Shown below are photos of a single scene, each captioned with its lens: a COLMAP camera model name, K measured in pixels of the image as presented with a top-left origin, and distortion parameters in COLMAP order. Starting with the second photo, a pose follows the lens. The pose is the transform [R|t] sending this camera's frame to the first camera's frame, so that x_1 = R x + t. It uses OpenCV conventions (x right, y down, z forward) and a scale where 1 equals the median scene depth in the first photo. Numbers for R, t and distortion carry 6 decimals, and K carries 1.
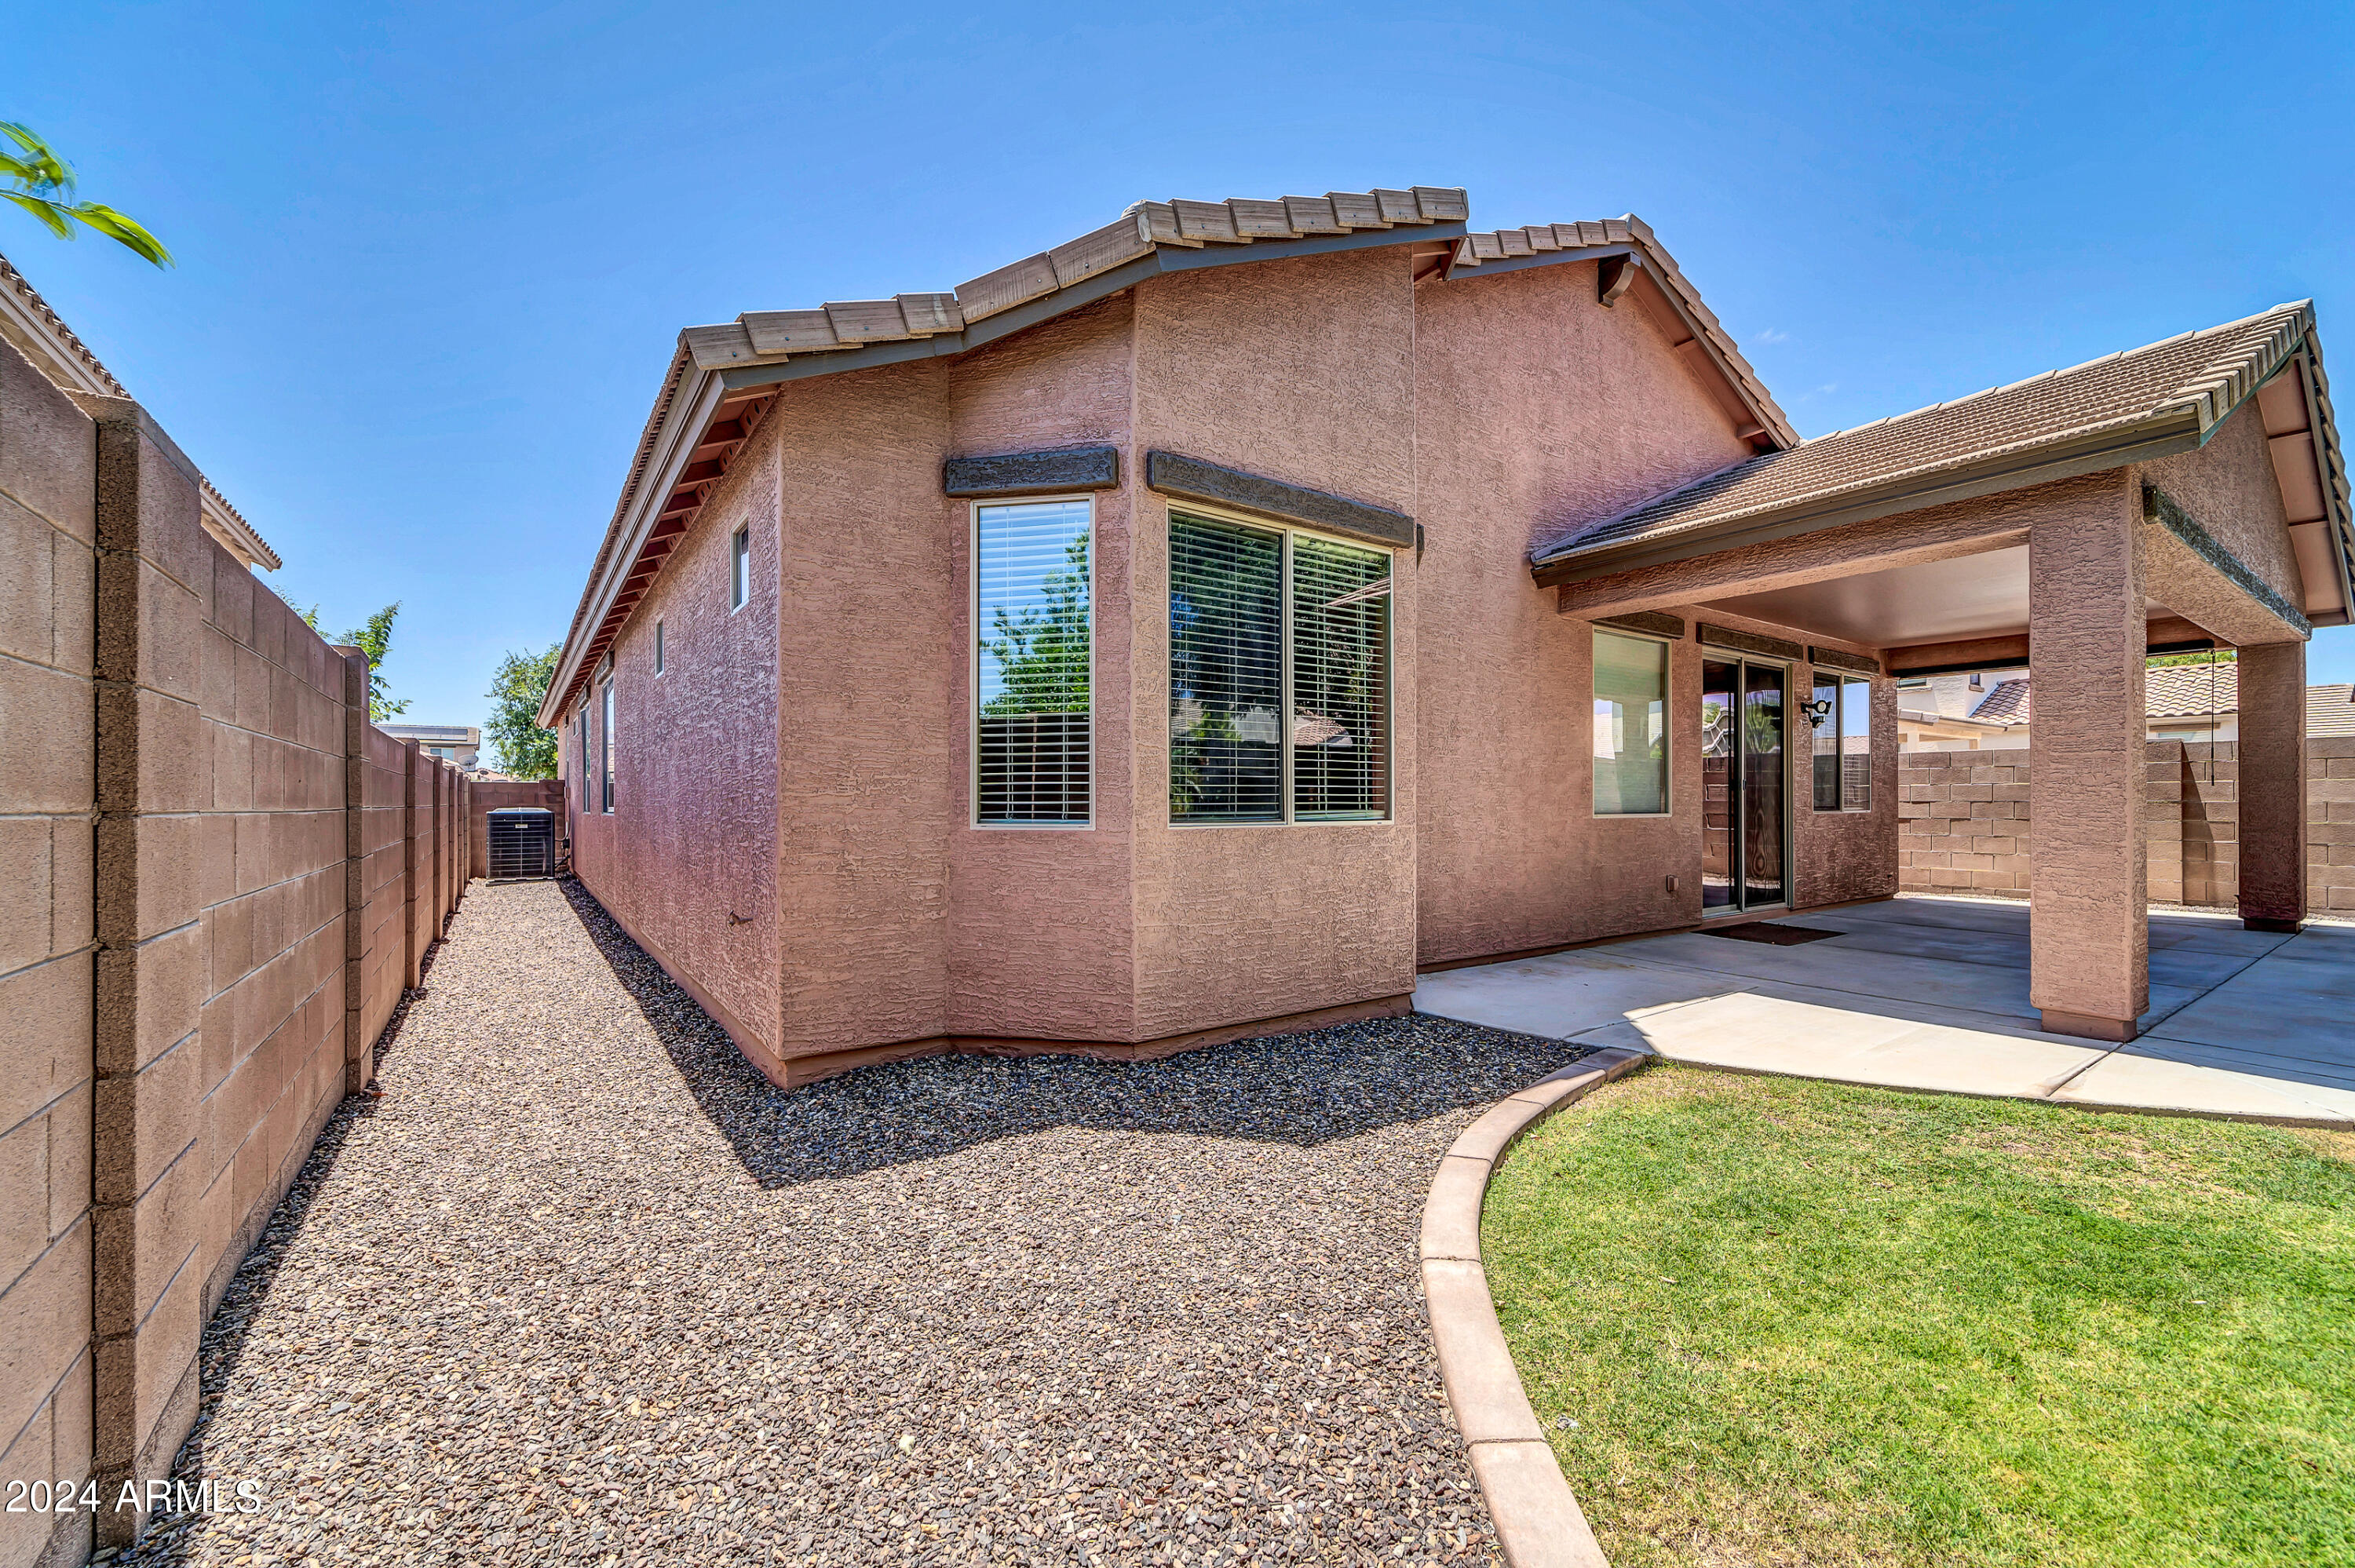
lens RADIAL K [[965.8, 0, 1189.0], [0, 965.8, 785.5], [0, 0, 1]] dist [0.000137, -0.000144]
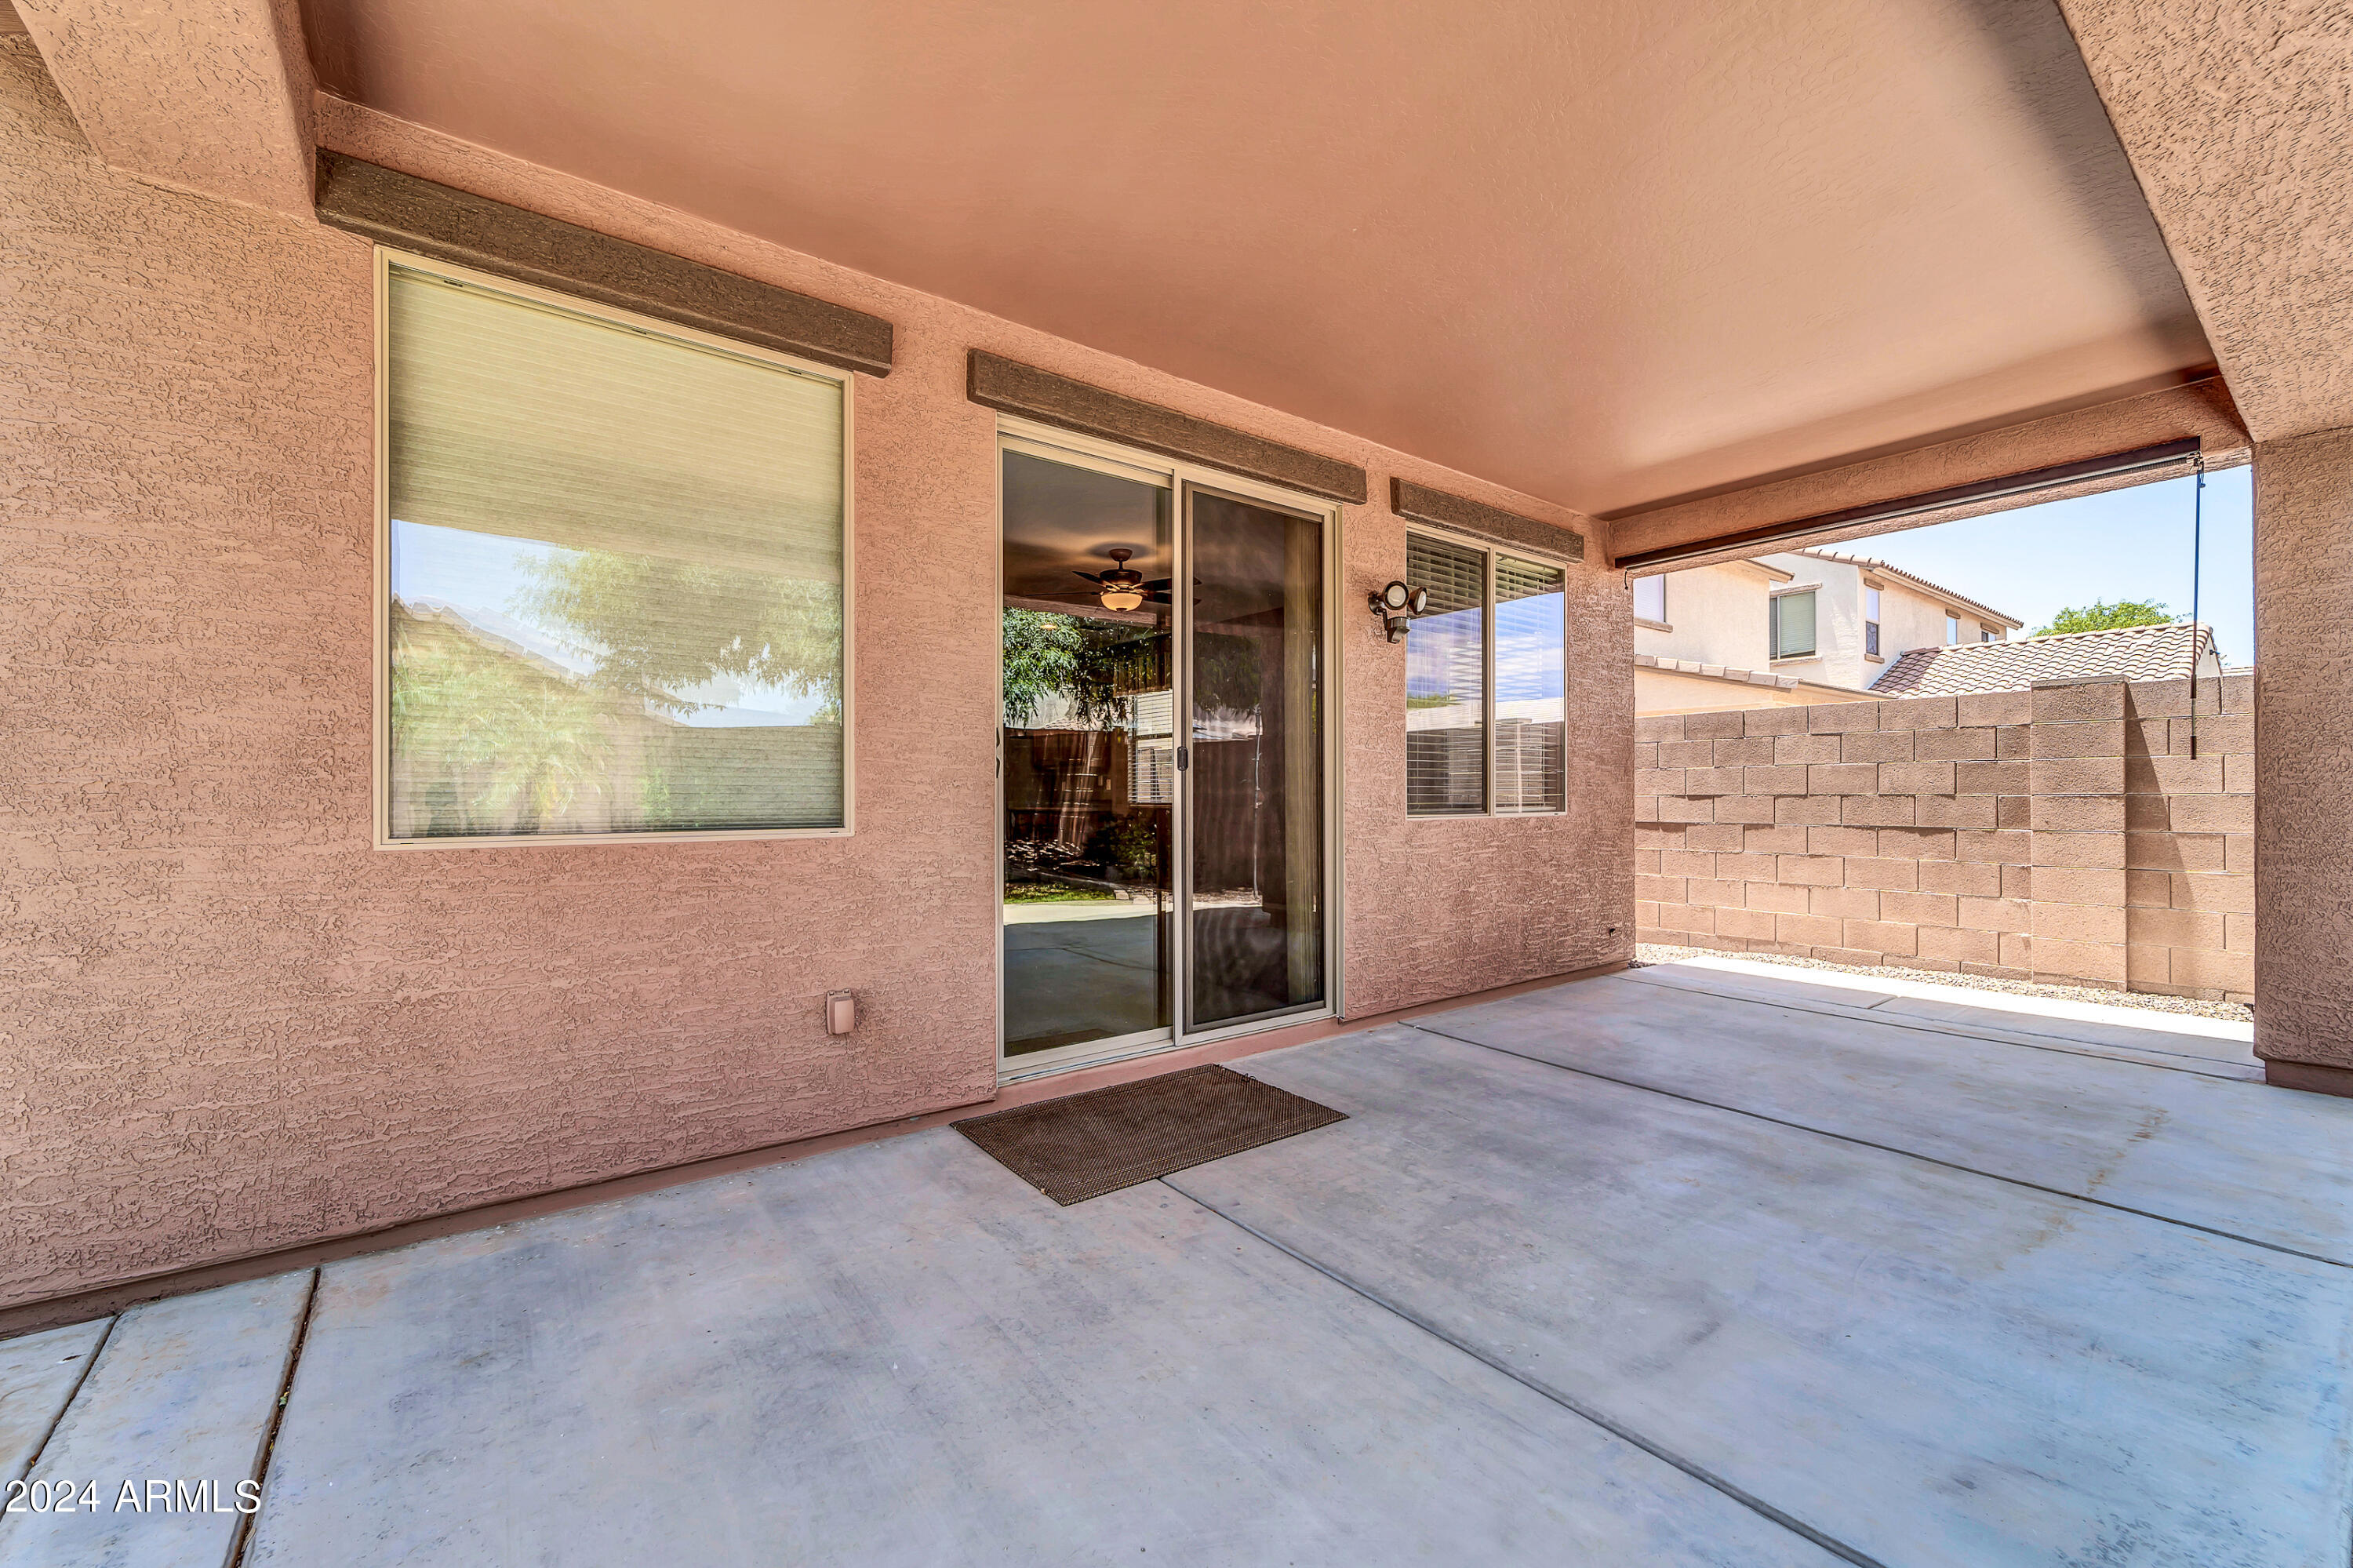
lens RADIAL K [[965.2, 0, 1190.4], [0, 965.2, 787.8], [0, 0, 1]] dist [0.000137, -0.000144]
pose [[0.999307, -0.002356, 0.037155, 0.954671], [0.002173, 0.999985, 0.004980, 0.017588], [-0.037166, -0.004896, 0.999297, 0.943994]]
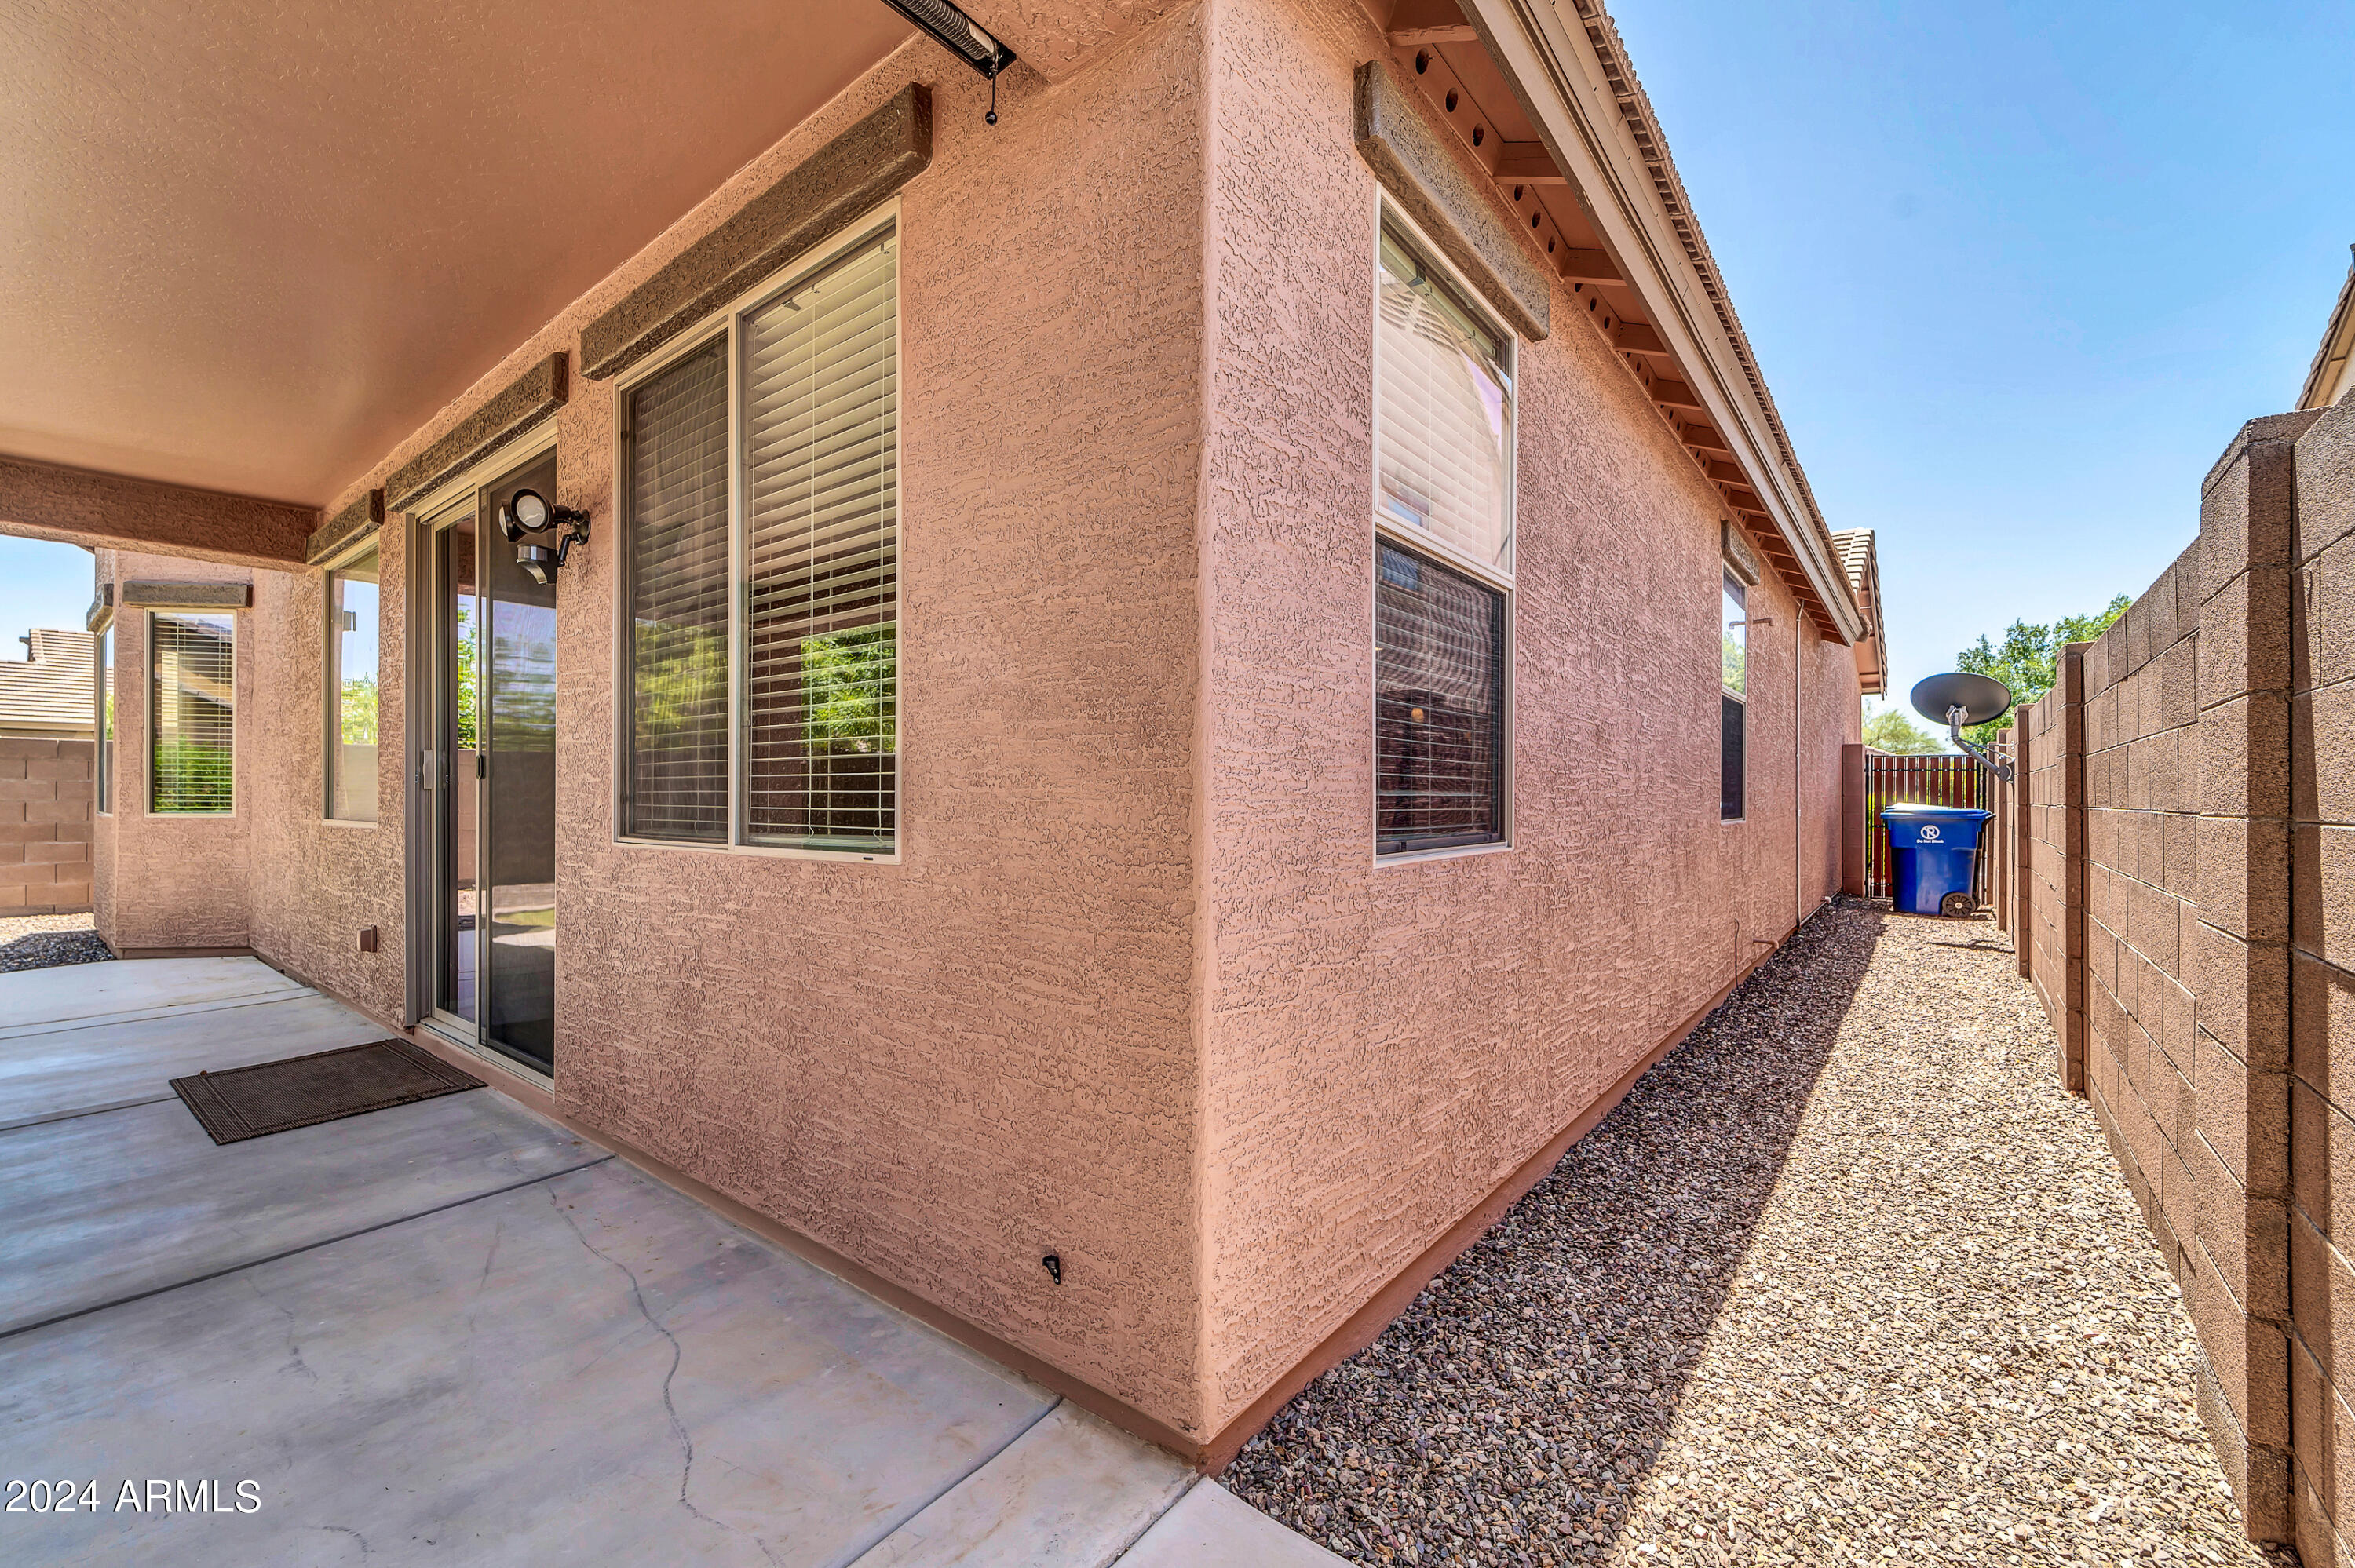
lens RADIAL K [[965.8, 0, 1182.8], [0, 965.8, 793.2], [0, 0, 1]] dist [0.000137, -0.000144]
pose [[0.265186, -0.002648, -0.964194, 1.843143], [0.013964, 0.999902, 0.001094, 0.025628], [0.964096, -0.013754, 0.265197, 2.020716]]
